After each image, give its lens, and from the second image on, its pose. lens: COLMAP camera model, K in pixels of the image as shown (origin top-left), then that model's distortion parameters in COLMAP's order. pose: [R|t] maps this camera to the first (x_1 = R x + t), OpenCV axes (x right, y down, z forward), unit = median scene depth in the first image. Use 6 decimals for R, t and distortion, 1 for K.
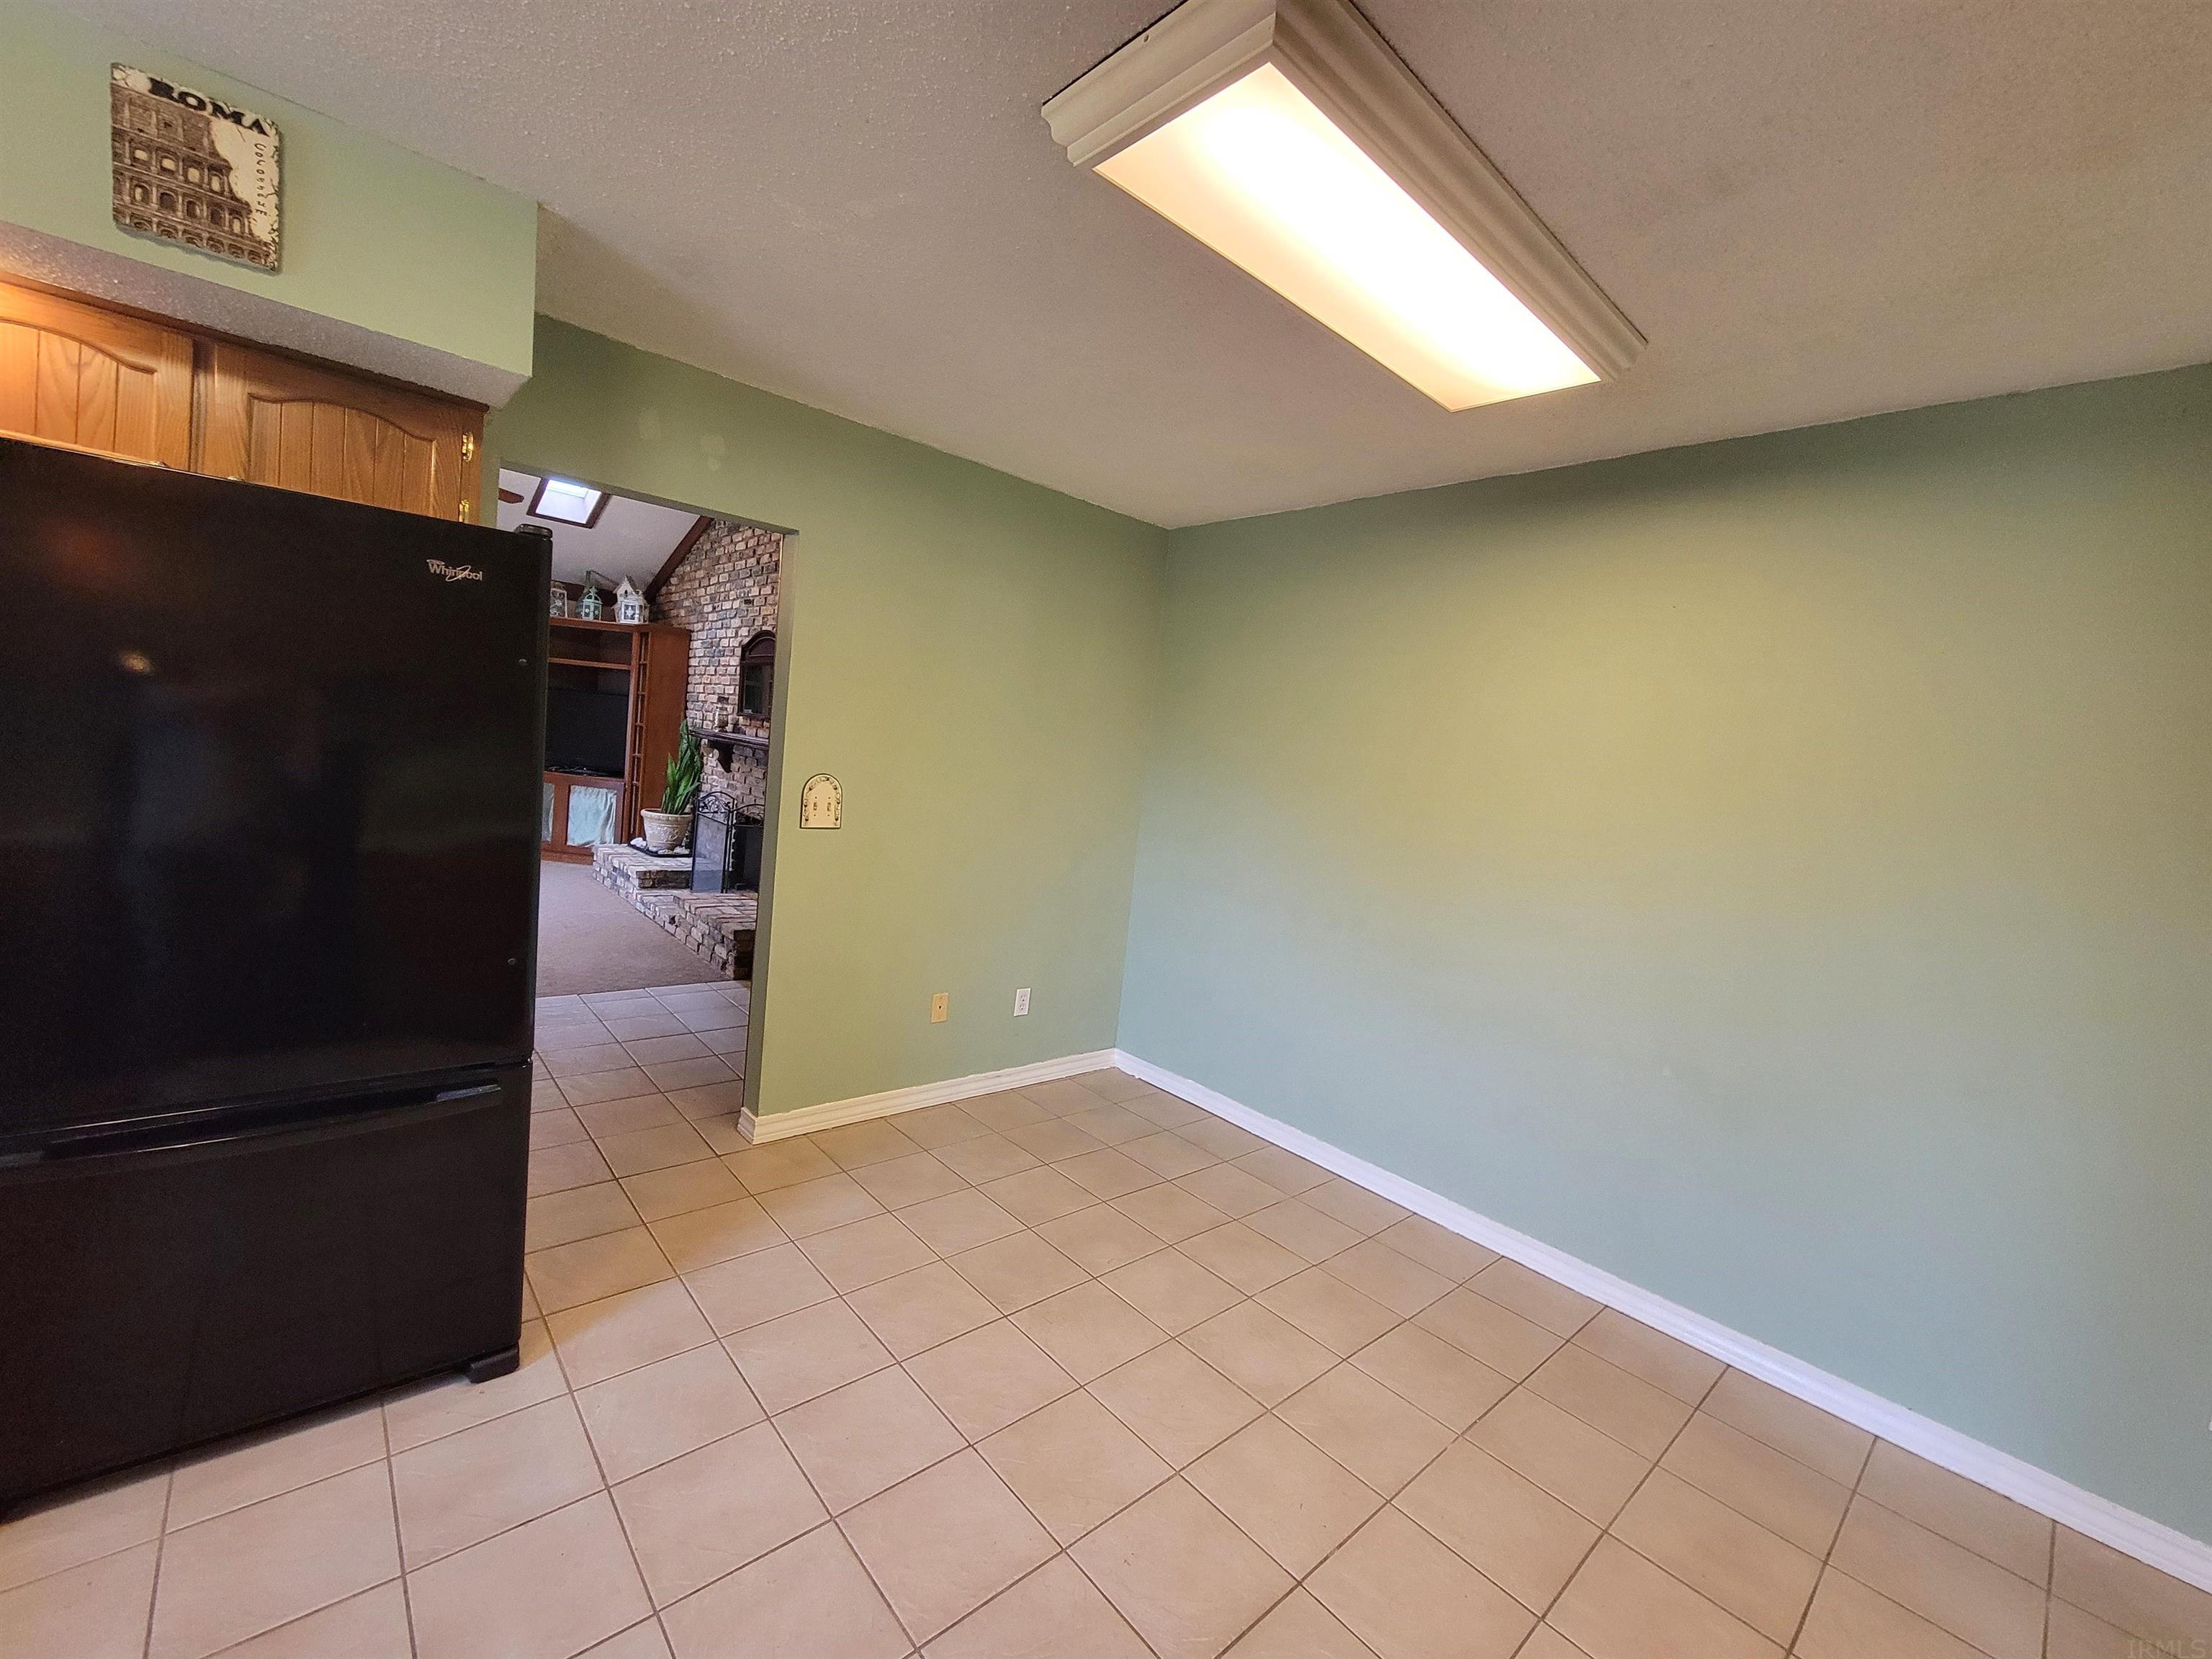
lens RADIAL K [[902.5, 0, 1109.0], [0, 902.5, 820.8], [0, 0, 1]] dist [0.000270, -0.000353]
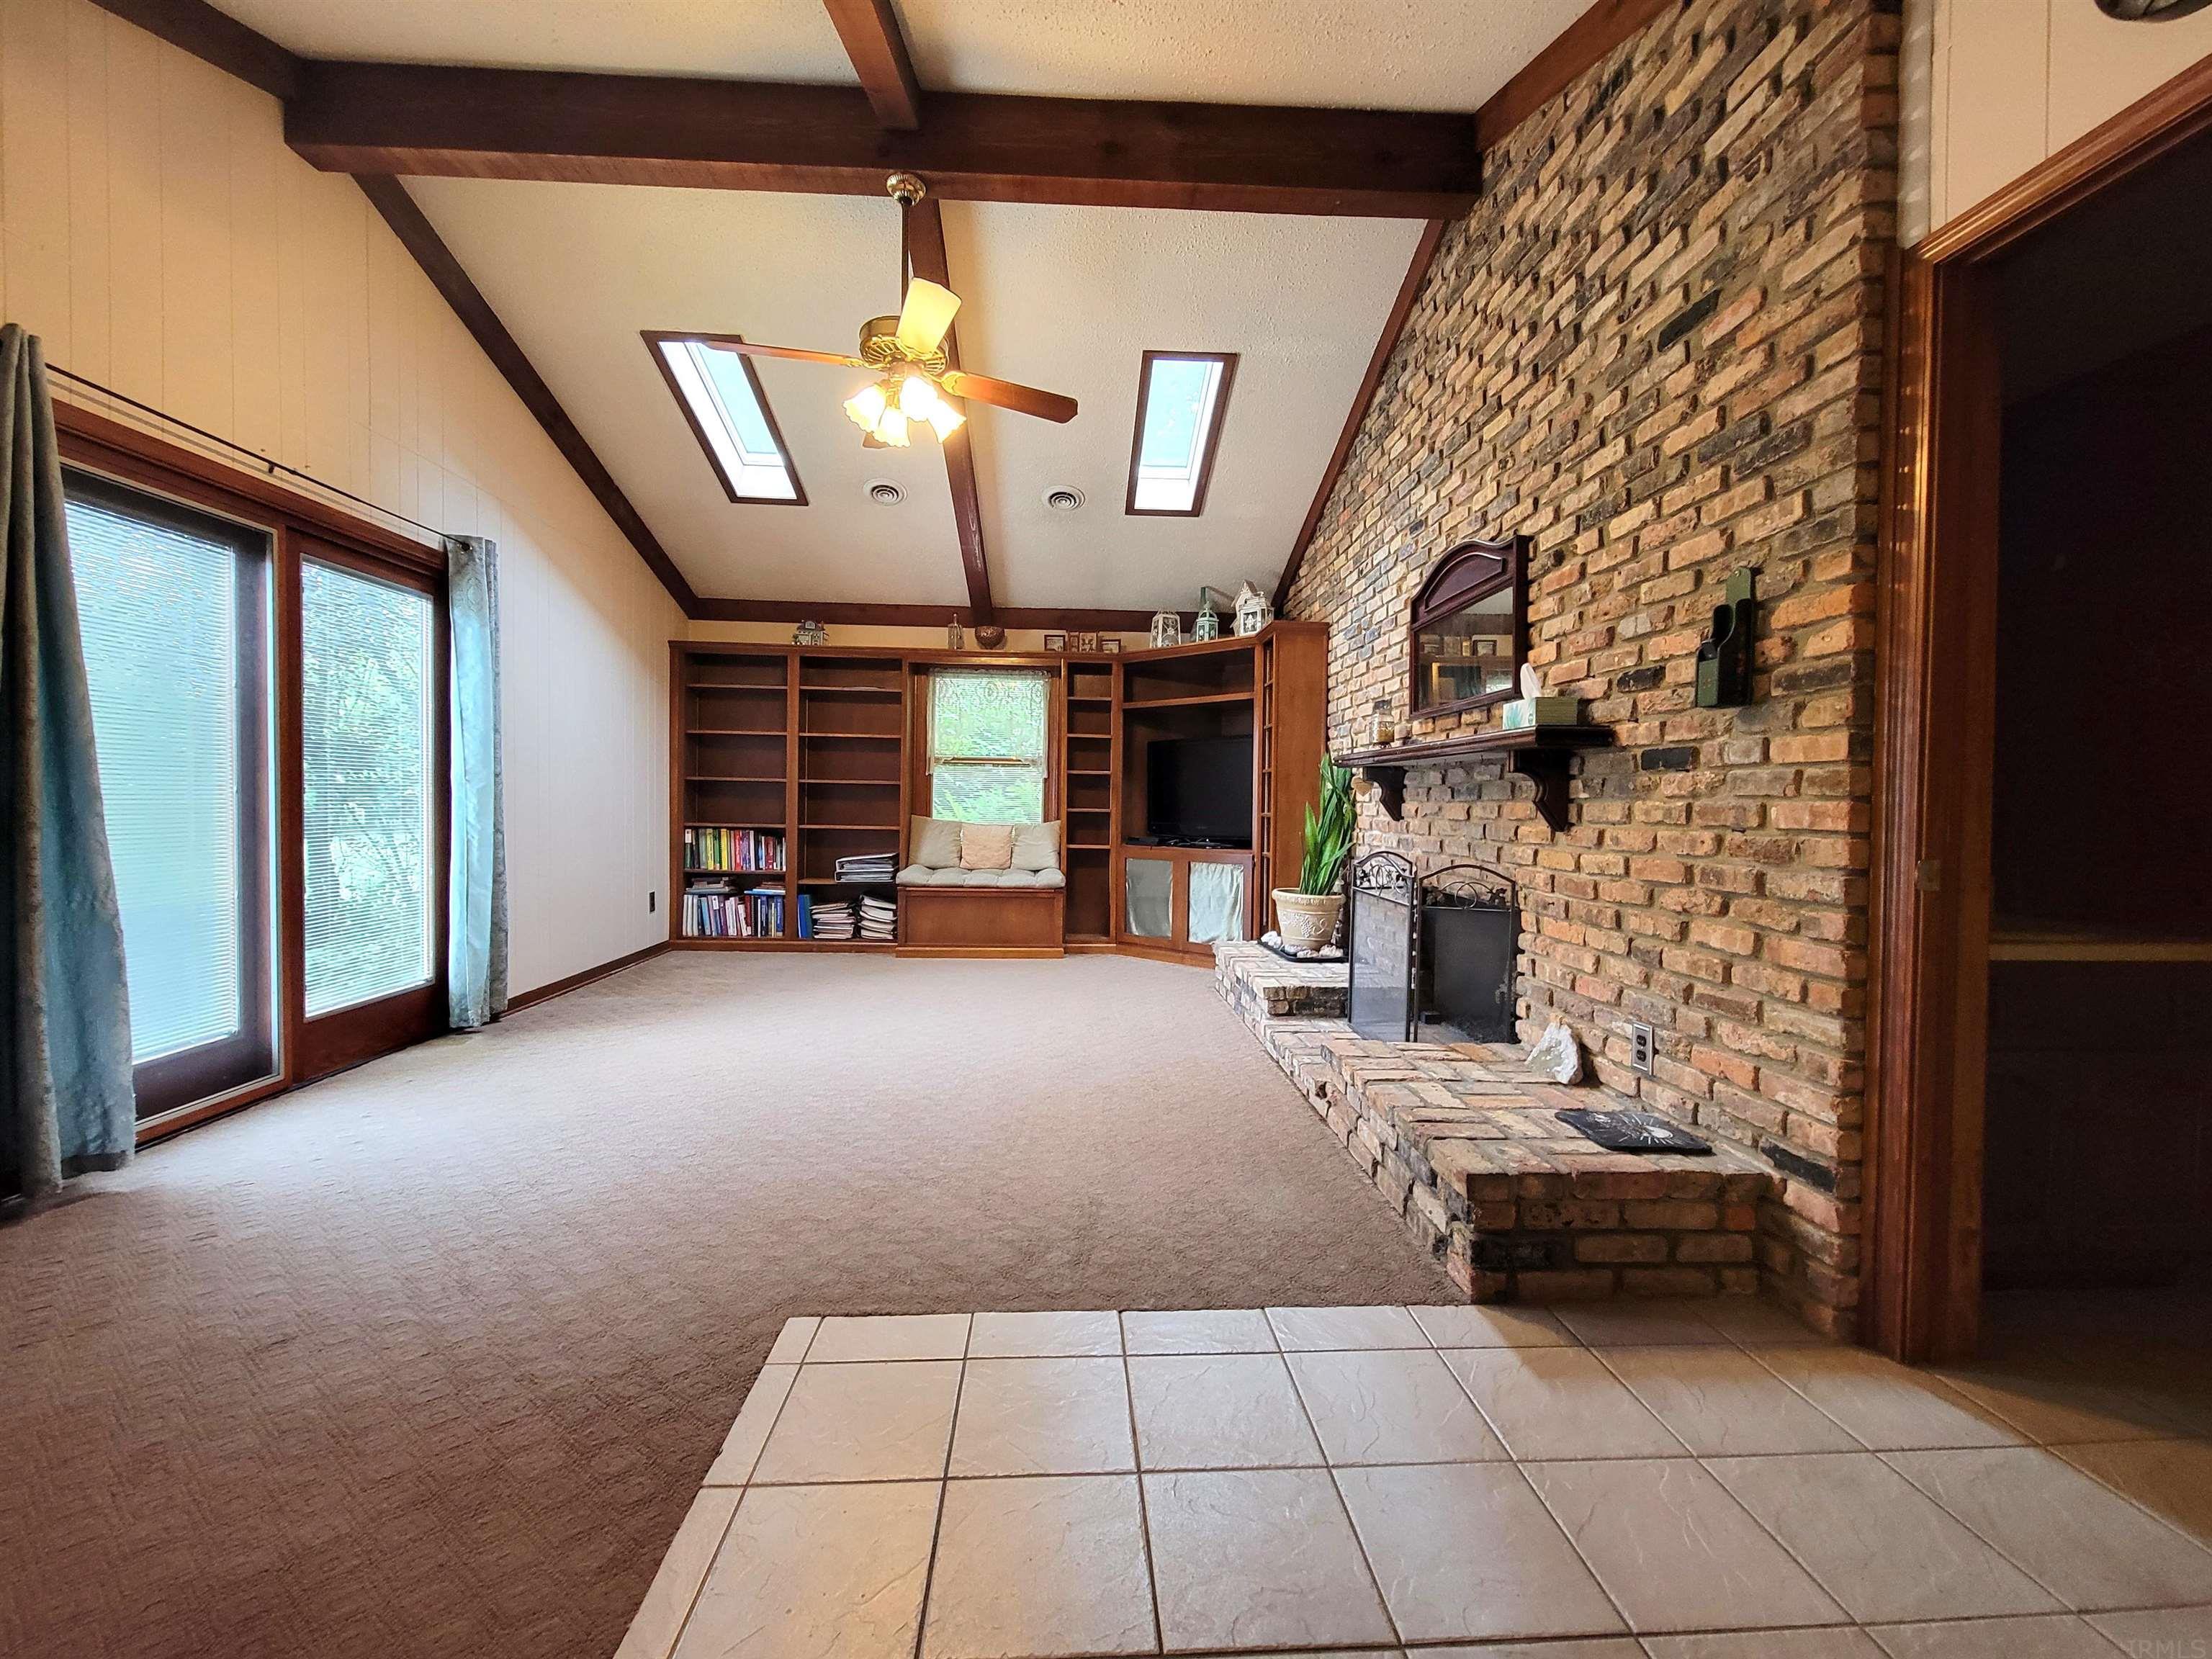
lens RADIAL K [[902.5, 0, 1101.6], [0, 902.5, 818.6], [0, 0, 1]] dist [0.000270, -0.000353]
pose [[0.772128, -0.084383, -0.629839, -0.188795], [0.019364, 0.993808, -0.109408, 0.006224], [0.635172, 0.072281, 0.768981, 0.398619]]
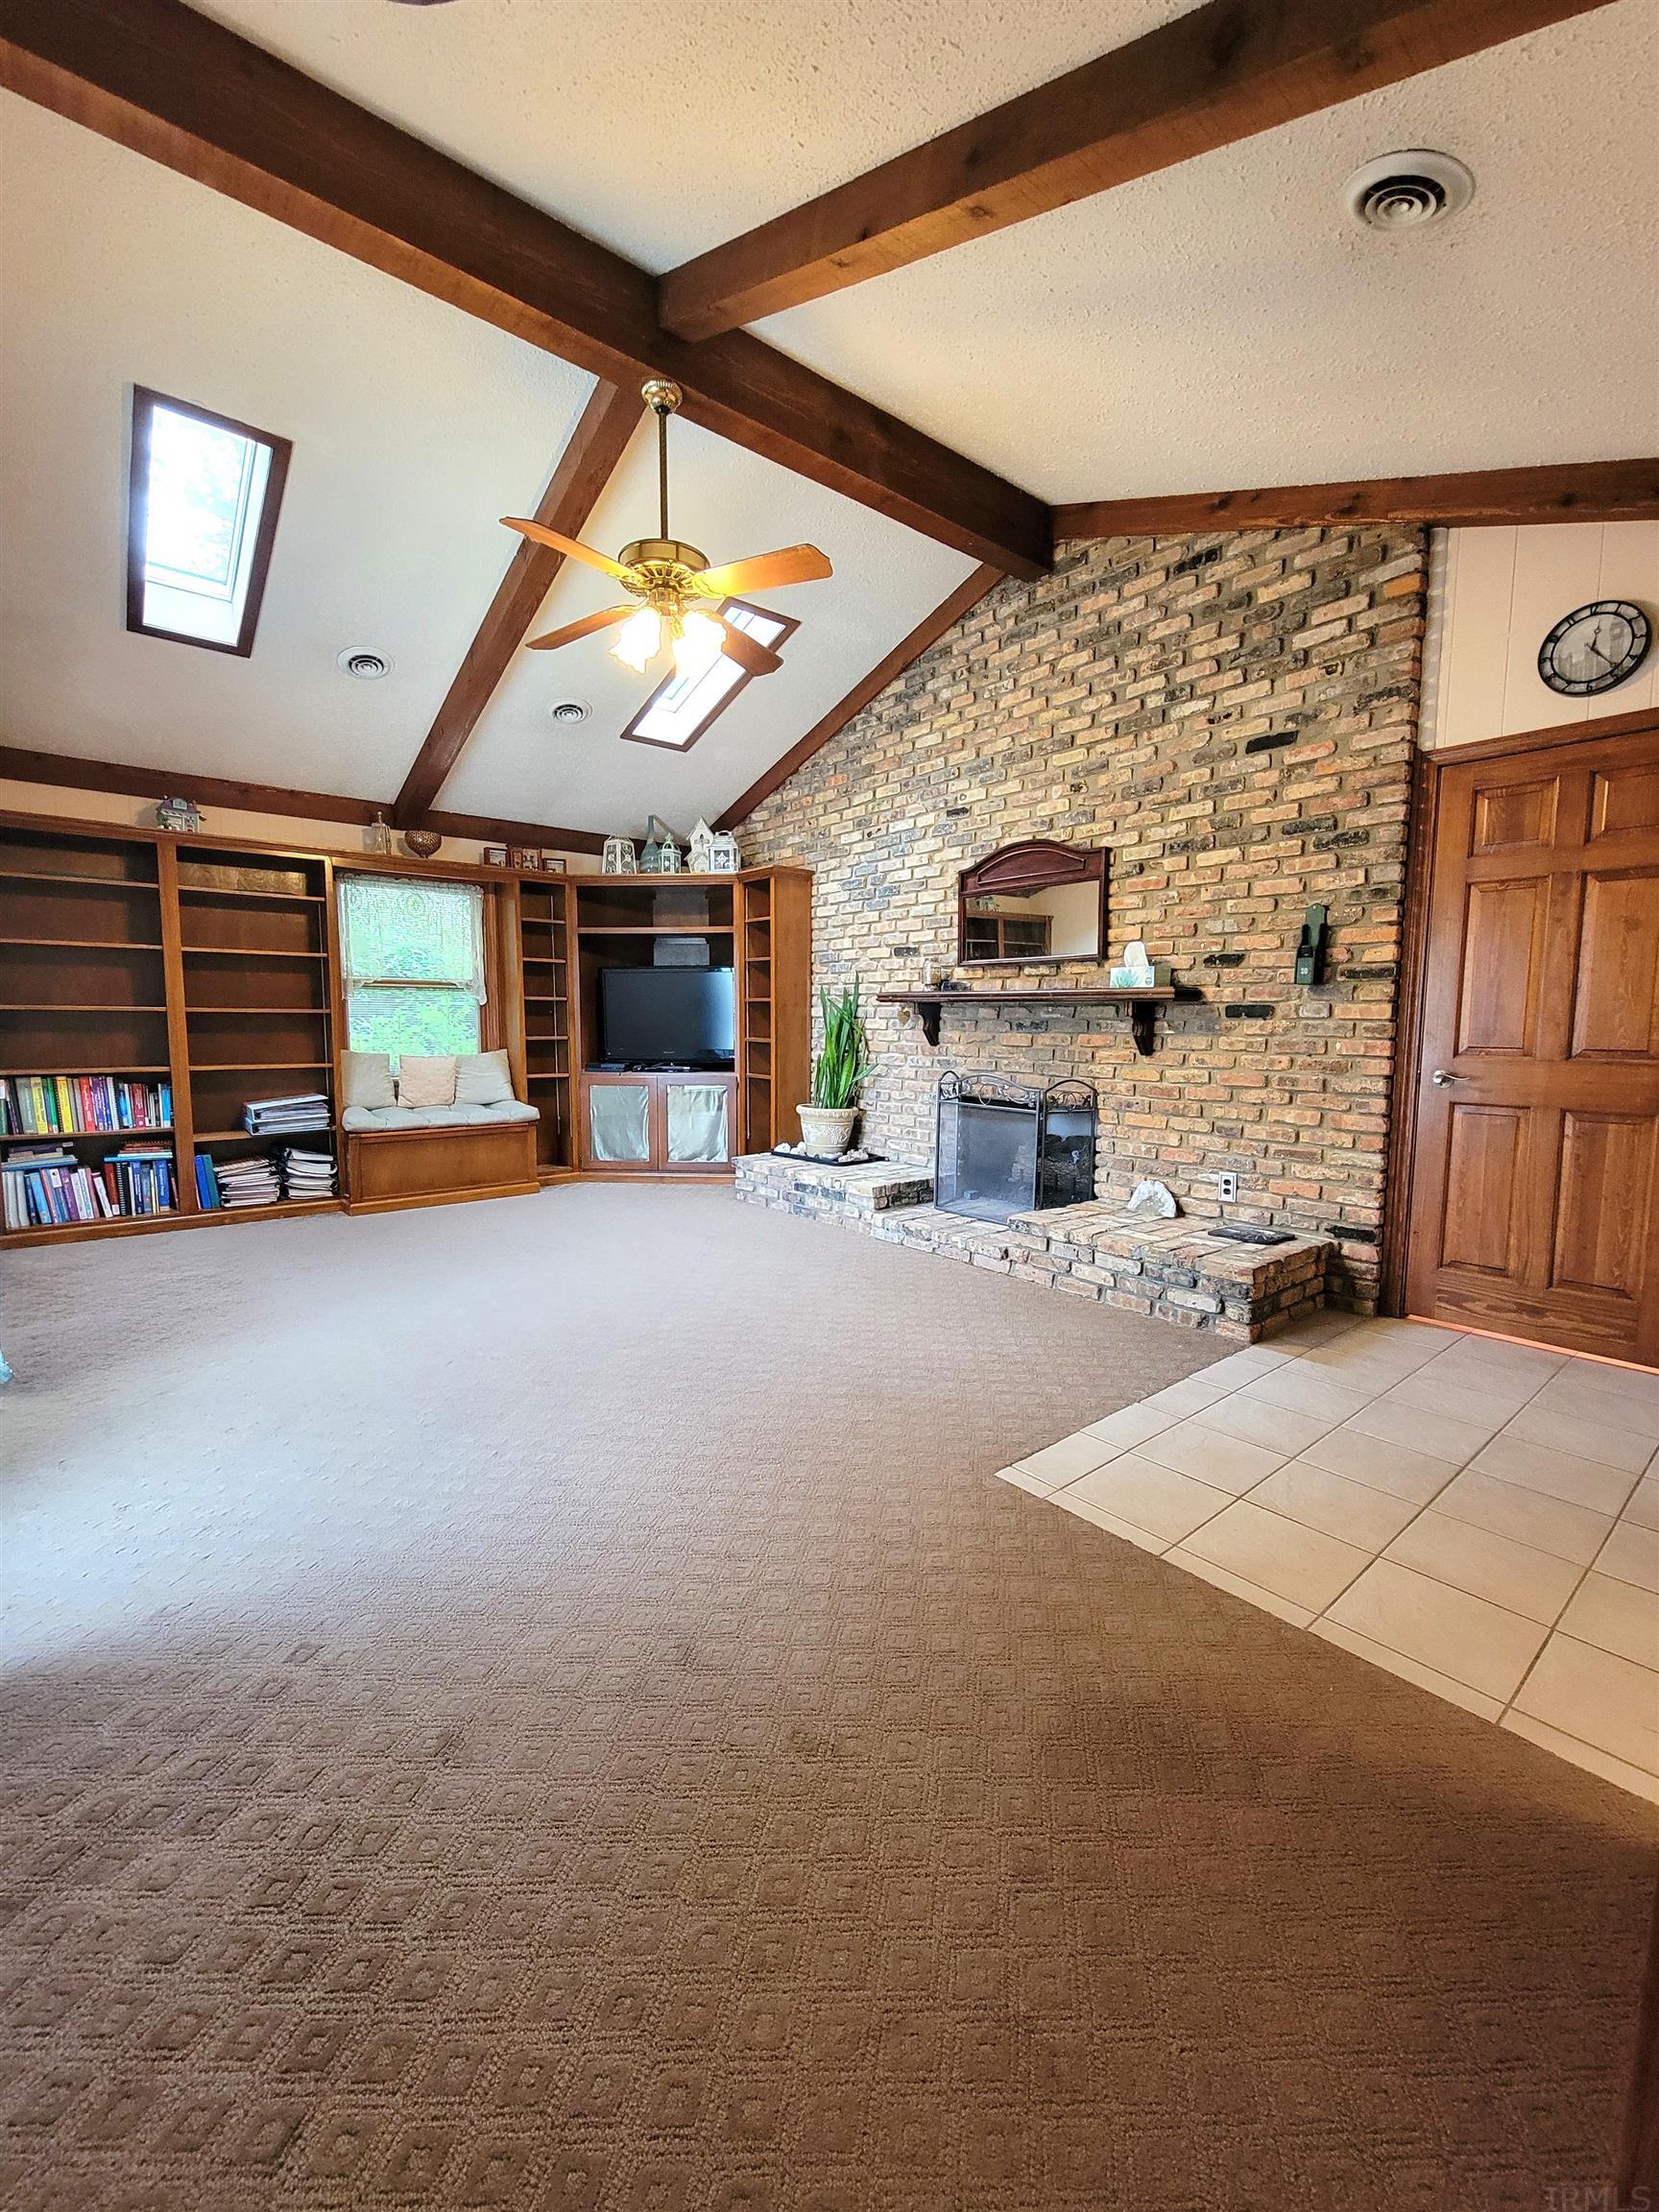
lens RADIAL K [[902.5, 0, 818.5], [0, 902.5, 1104.4], [0, 0, 1]] dist [0.000270, -0.000353]
pose [[0.993888, -0.097144, -0.052439, -0.459152], [0.098101, 0.995048, 0.015980, -0.024901], [0.050627, -0.021027, 0.998496, 0.231384]]
